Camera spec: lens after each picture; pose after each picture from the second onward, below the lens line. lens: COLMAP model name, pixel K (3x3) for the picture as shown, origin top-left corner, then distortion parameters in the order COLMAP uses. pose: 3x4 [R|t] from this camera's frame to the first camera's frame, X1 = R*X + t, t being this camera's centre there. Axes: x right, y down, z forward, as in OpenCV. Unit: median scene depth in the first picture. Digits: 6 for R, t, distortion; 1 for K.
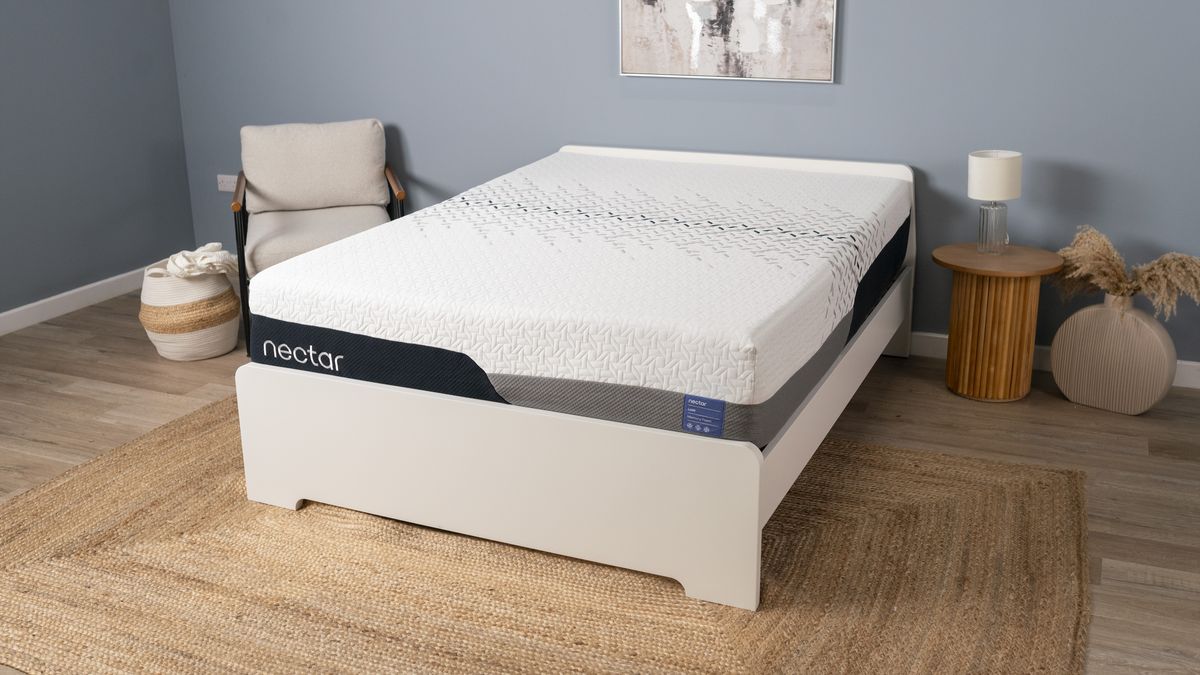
lens RADIAL K [[1132.4, 0, 604.0], [0, 1132.4, 332.0], [0, 0, 1]] dist [0.044834, 0.000000]
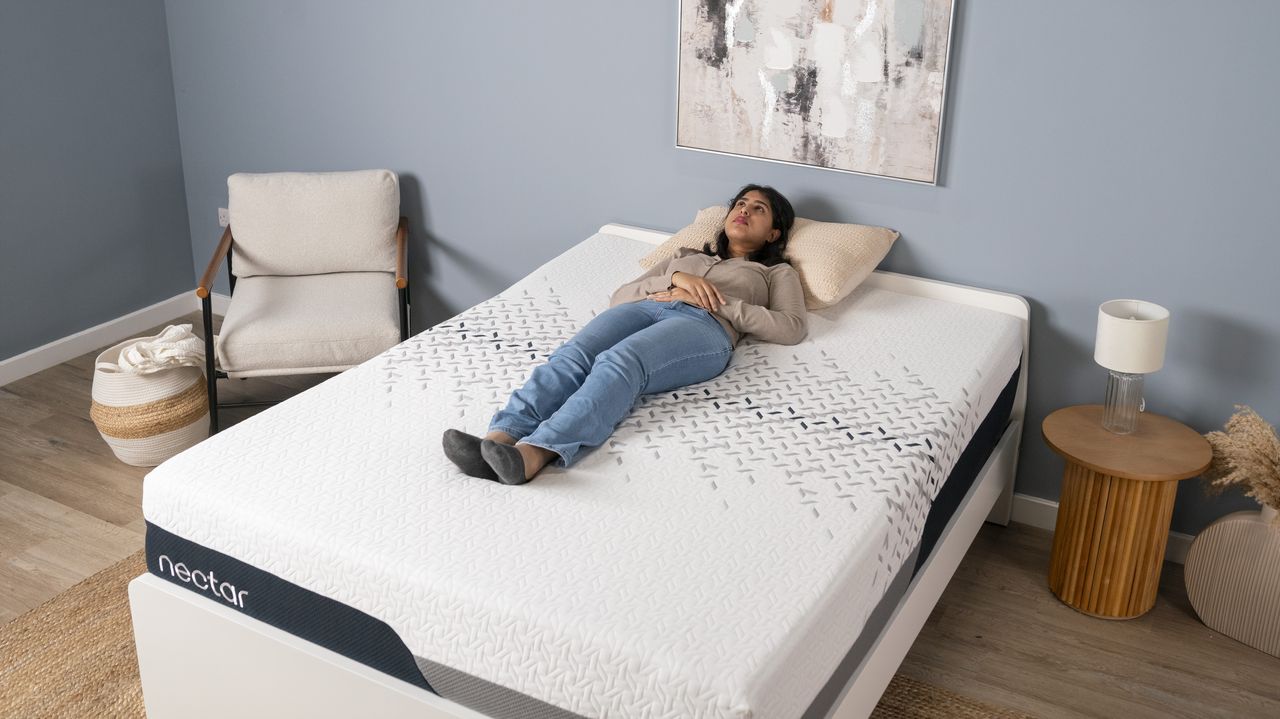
lens RADIAL K [[1207.9, 0, 637.1], [0, 1207.9, 364.5], [0, 0, 1]] dist [0.044834, 0.000000]
pose [[0.995912, 0.061274, -0.066371, 0.061017], [-0.055737, 0.995049, 0.082280, -0.159891], [0.071084, -0.078245, 0.994397, 0.143469]]
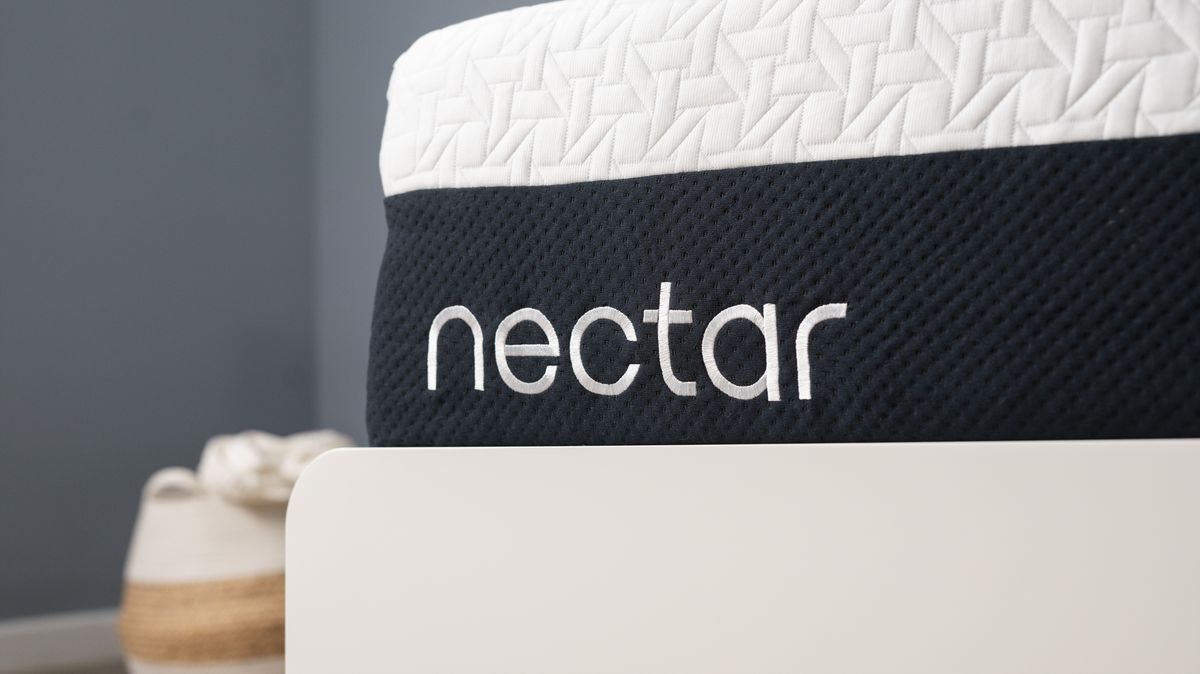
lens RADIAL K [[1868.3, 0, 600.7], [0, 1868.3, 336.9], [0, 0, 1]] dist [0.004987, 0.000000]
pose [[0.973344, -0.018971, -0.228566, -0.146463], [-0.058666, 0.942825, -0.328083, 0.089390], [0.221722, 0.332747, 0.916580, 0.531303]]
